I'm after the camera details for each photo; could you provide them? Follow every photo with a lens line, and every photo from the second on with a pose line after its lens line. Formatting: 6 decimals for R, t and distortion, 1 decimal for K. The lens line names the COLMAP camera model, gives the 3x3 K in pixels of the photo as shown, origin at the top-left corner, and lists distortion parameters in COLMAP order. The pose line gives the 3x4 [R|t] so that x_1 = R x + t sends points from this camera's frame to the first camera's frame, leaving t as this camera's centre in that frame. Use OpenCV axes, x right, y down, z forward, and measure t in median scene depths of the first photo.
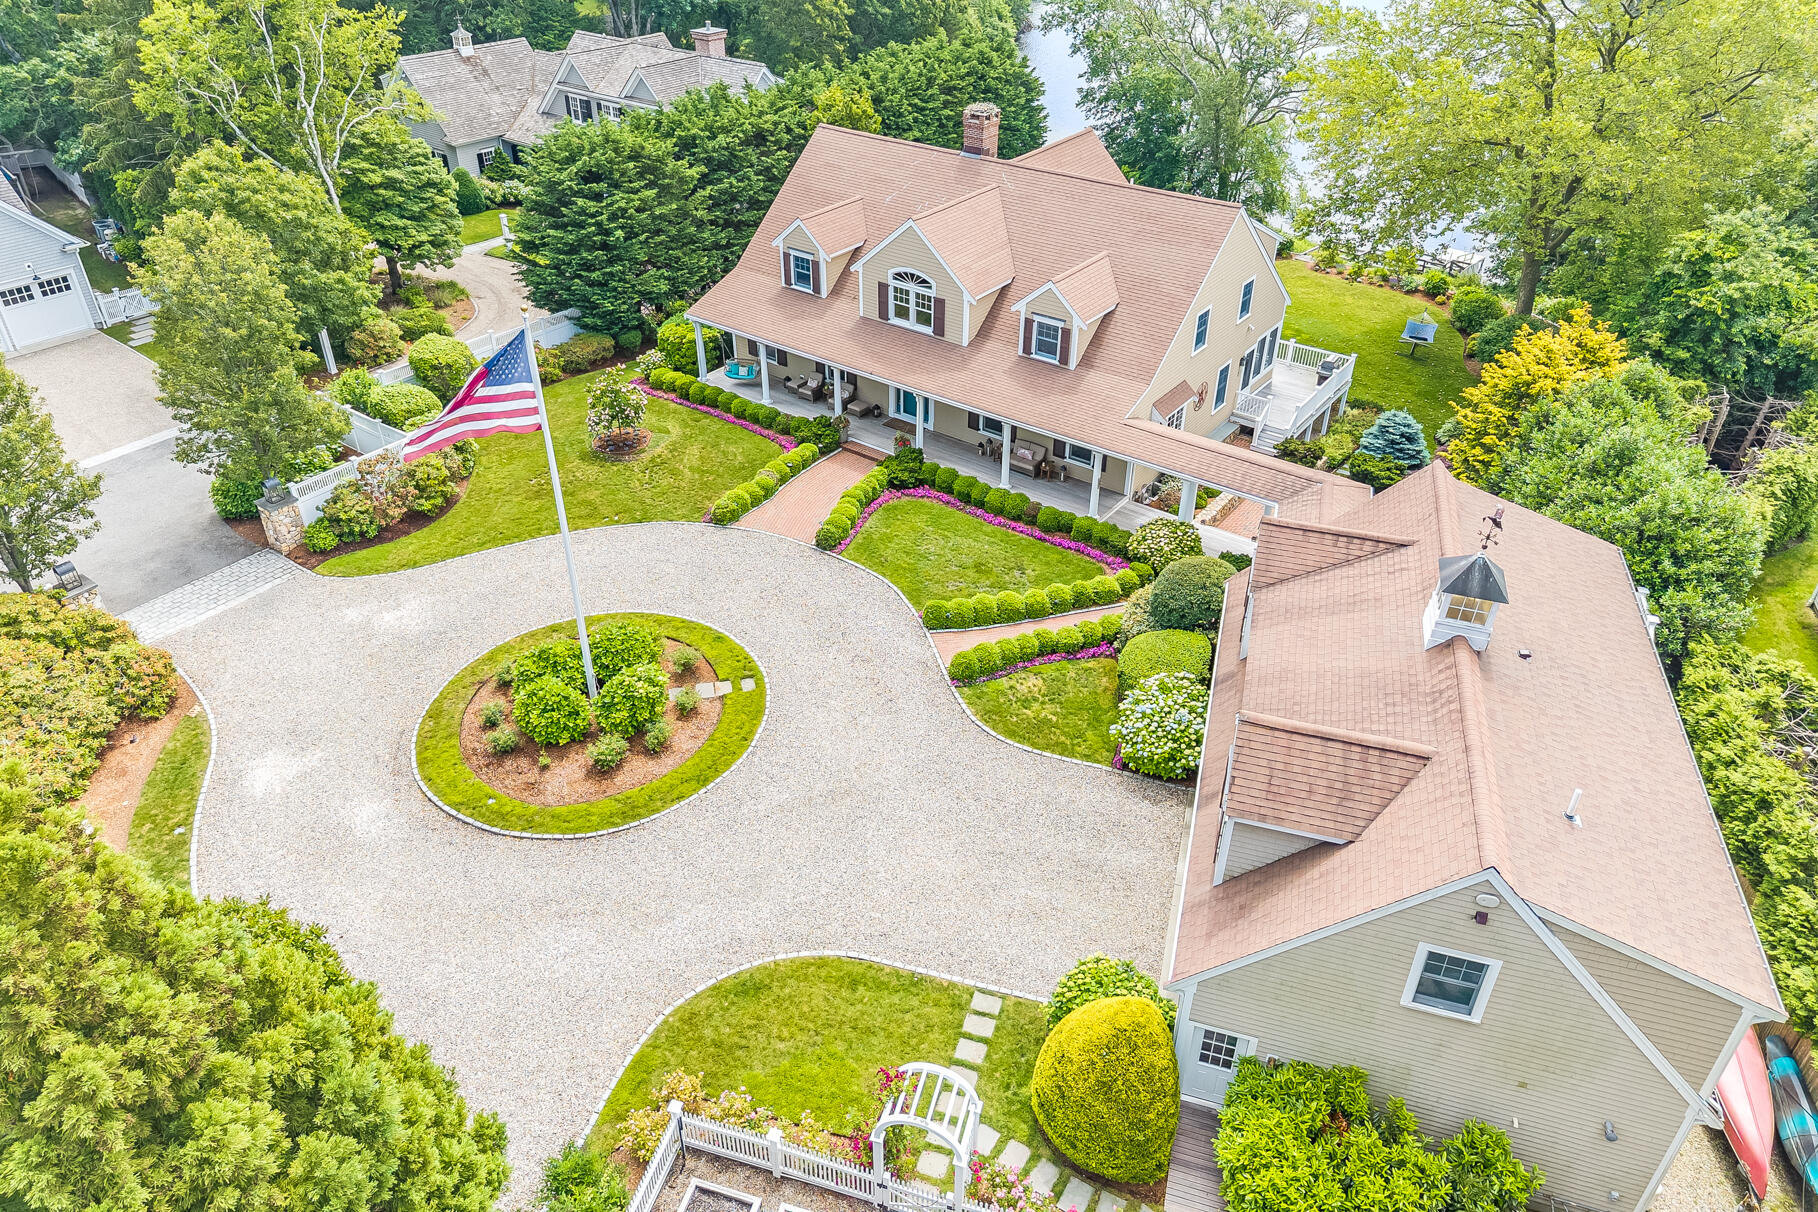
lens RADIAL K [[1193.7, 0, 919.2], [0, 1193.7, 564.3], [0, 0, 1]] dist [0.064512, -0.073273]
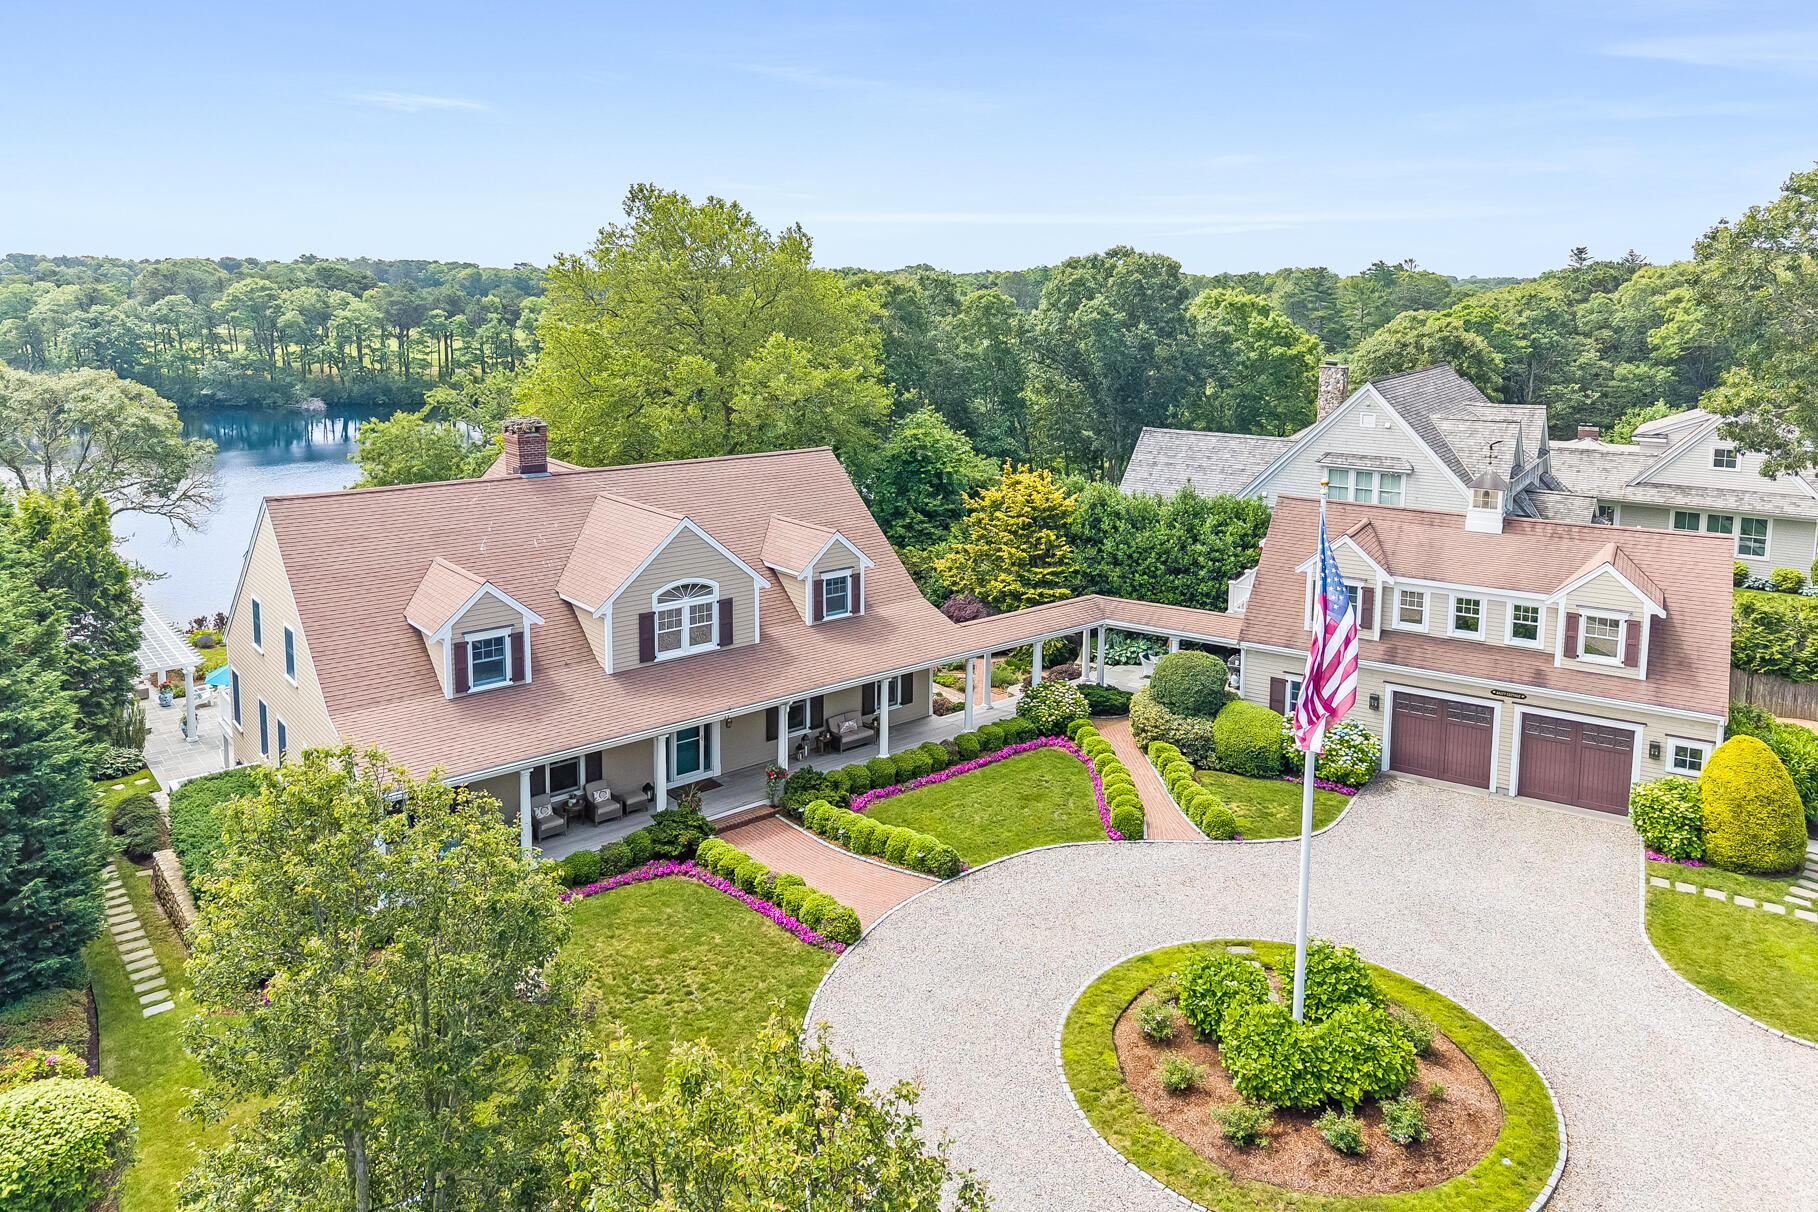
lens RADIAL K [[1254.5, 0, 893.1], [0, 1254.5, 466.7], [0, 0, 1]] dist [0.035050, -0.033798]
pose [[0.248556, -0.143789, 0.957885, -0.775964], [0.524312, 0.851486, -0.008234, -0.234307], [-0.814443, 0.504277, 0.287032, 0.618323]]
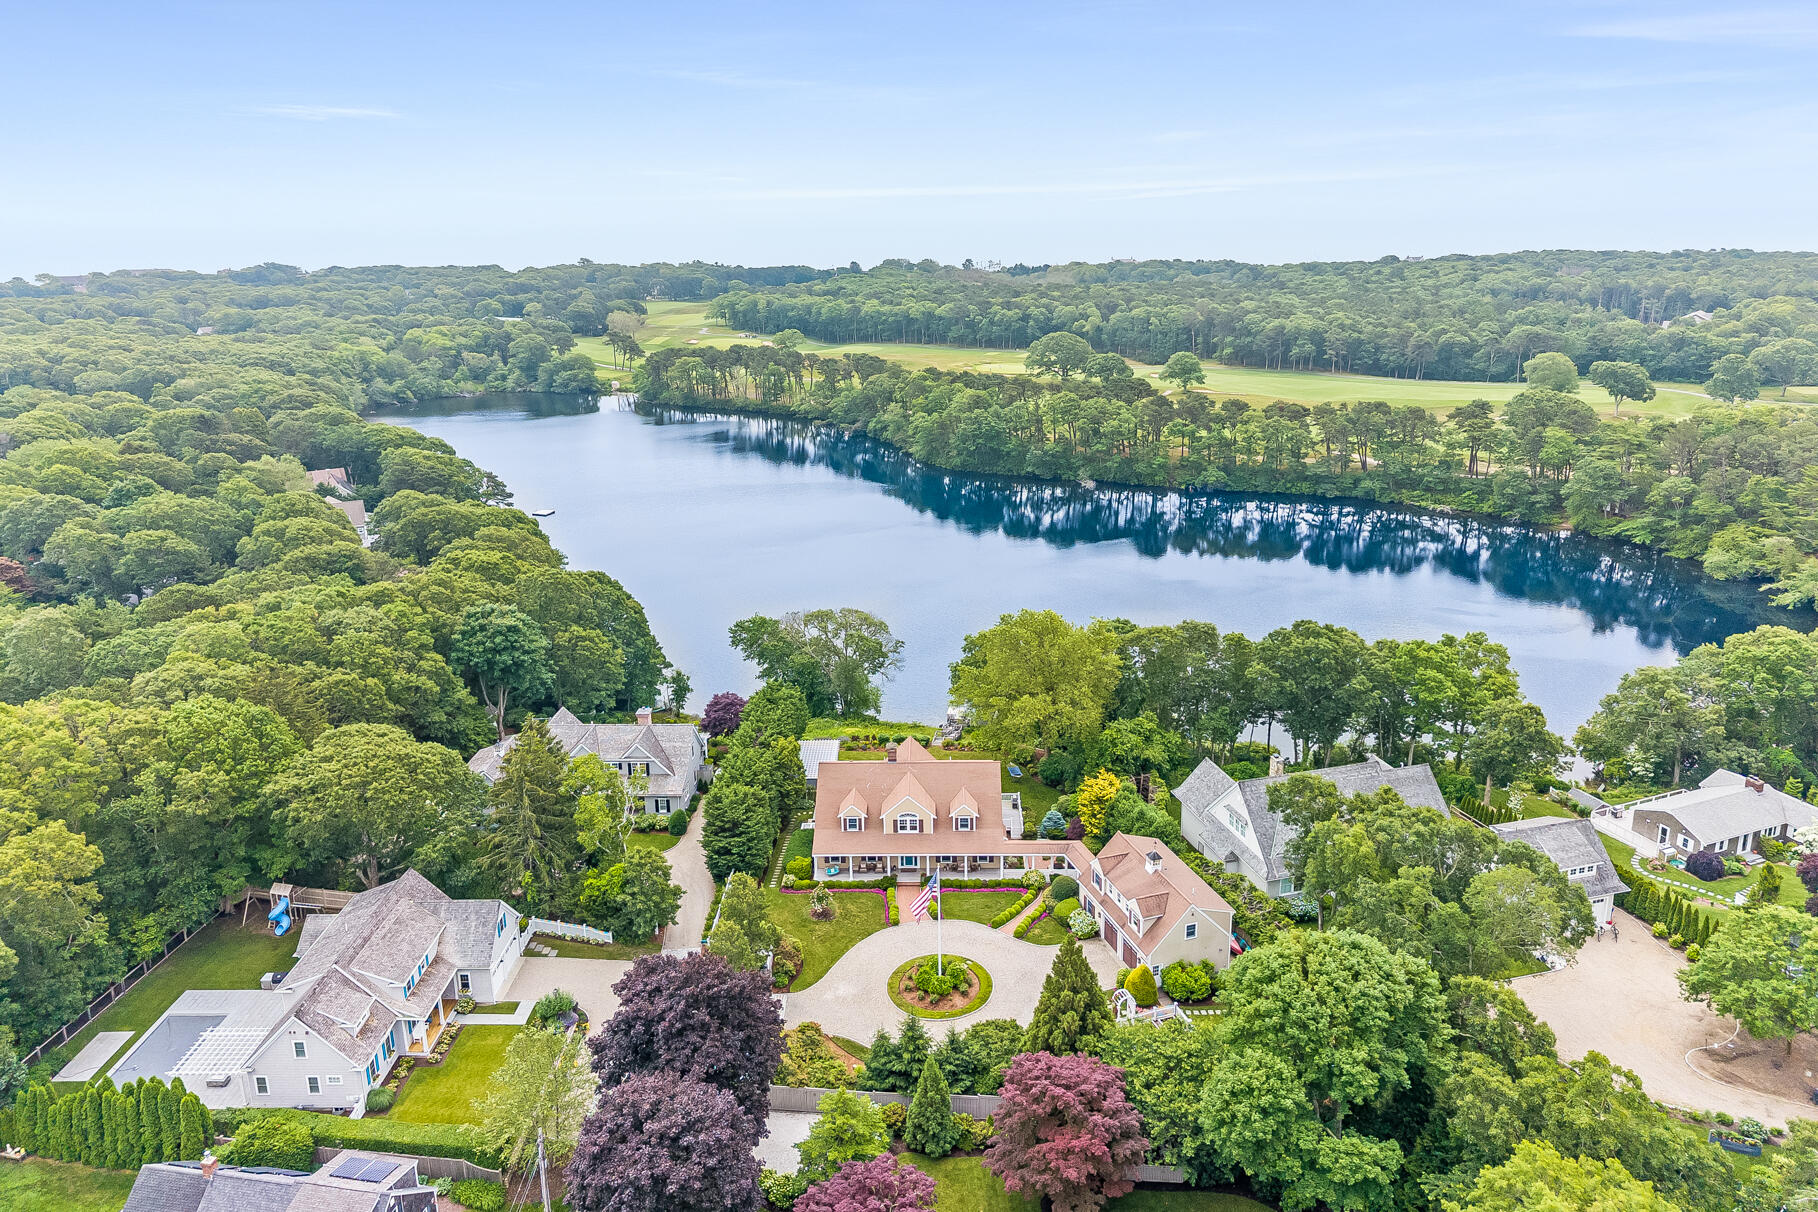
lens RADIAL K [[1254.5, 0, 893.1], [0, 1254.5, 466.7], [0, 0, 1]] dist [0.035050, -0.033798]
pose [[0.823777, -0.141178, 0.549054, -1.558919], [0.329351, 0.907474, -0.260805, -0.227878], [-0.461432, 0.395676, 0.794053, -1.661562]]
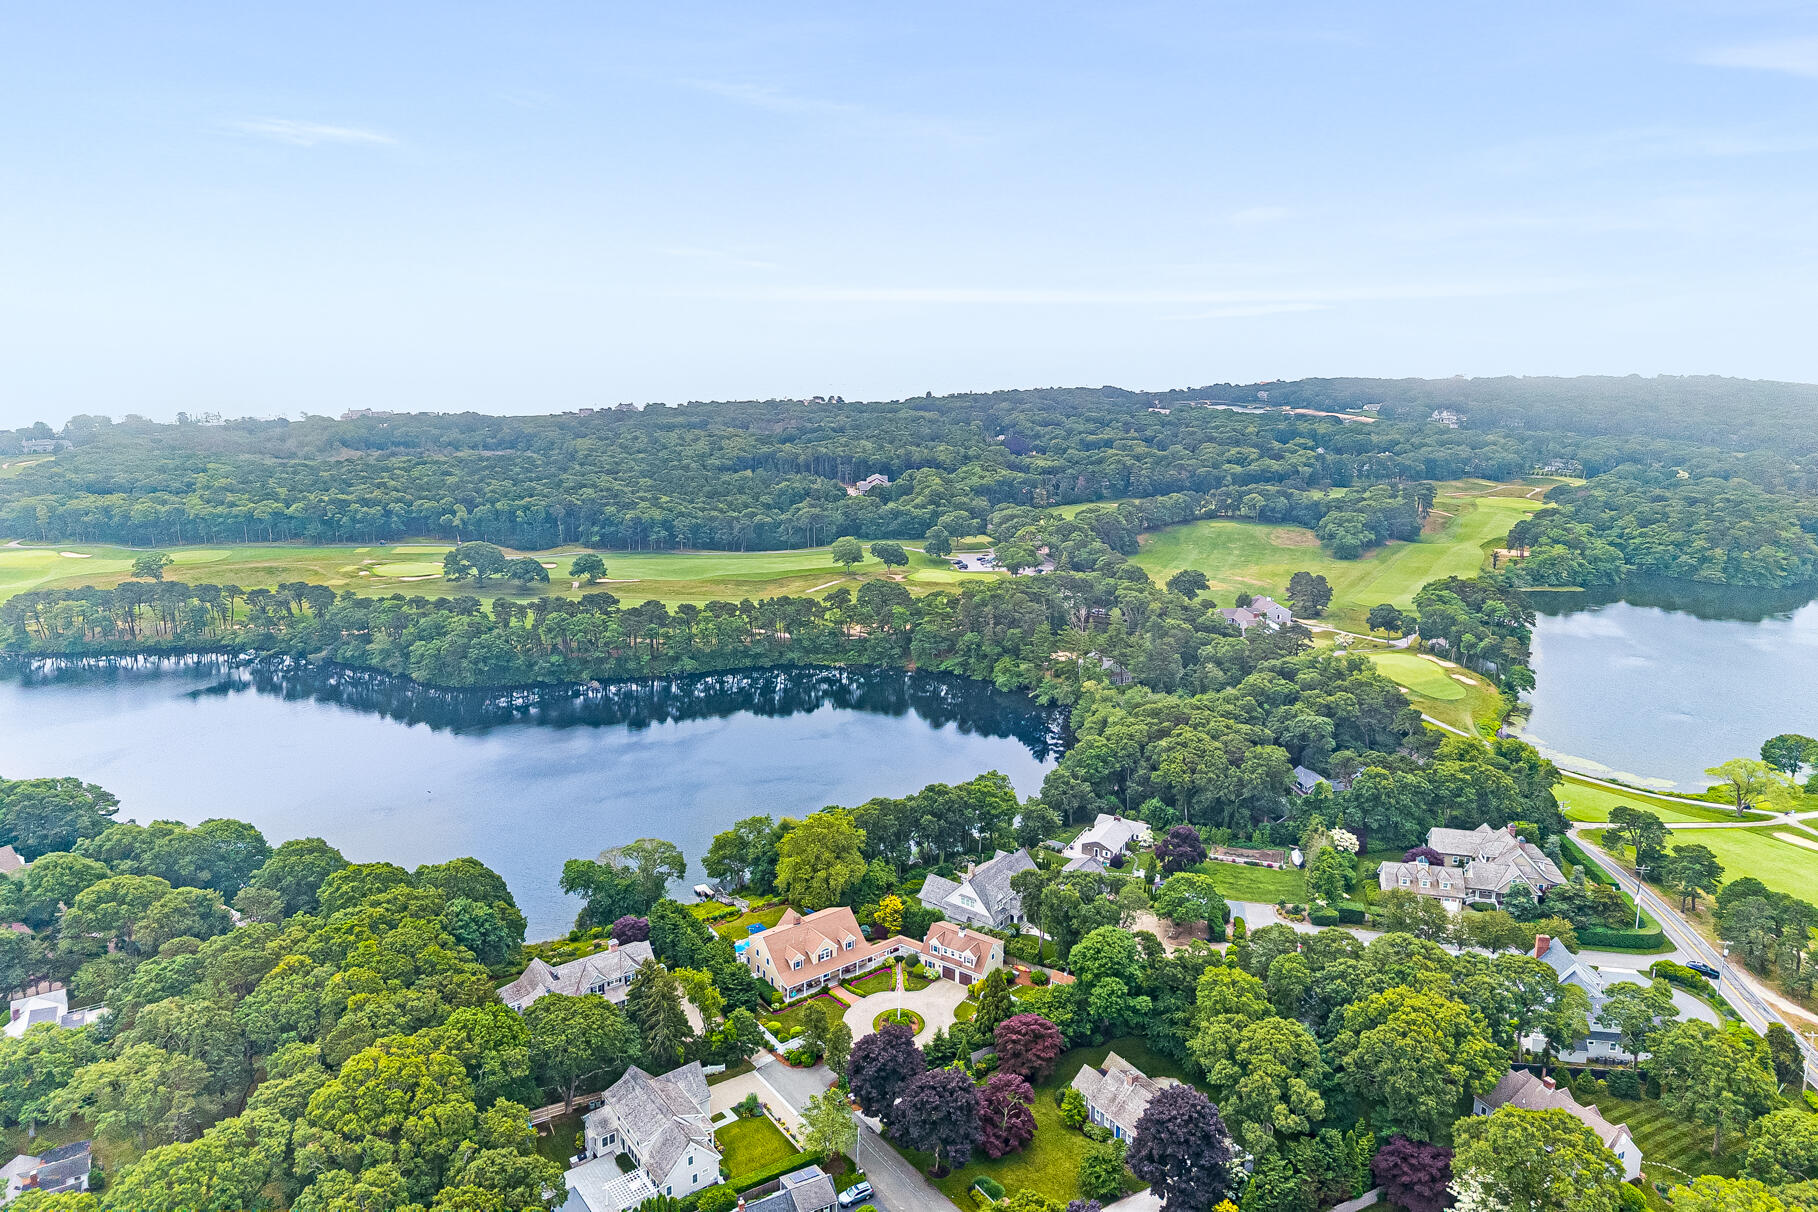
lens RADIAL K [[1202.6, 0, 899.2], [0, 1202.6, 559.8], [0, 0, 1]] dist [-0.002468, -0.001967]
pose [[0.284231, -0.213095, 0.934775, -4.385476], [0.514832, 0.856418, 0.038691, -1.715803], [-0.808802, 0.470255, 0.353128, -1.848784]]
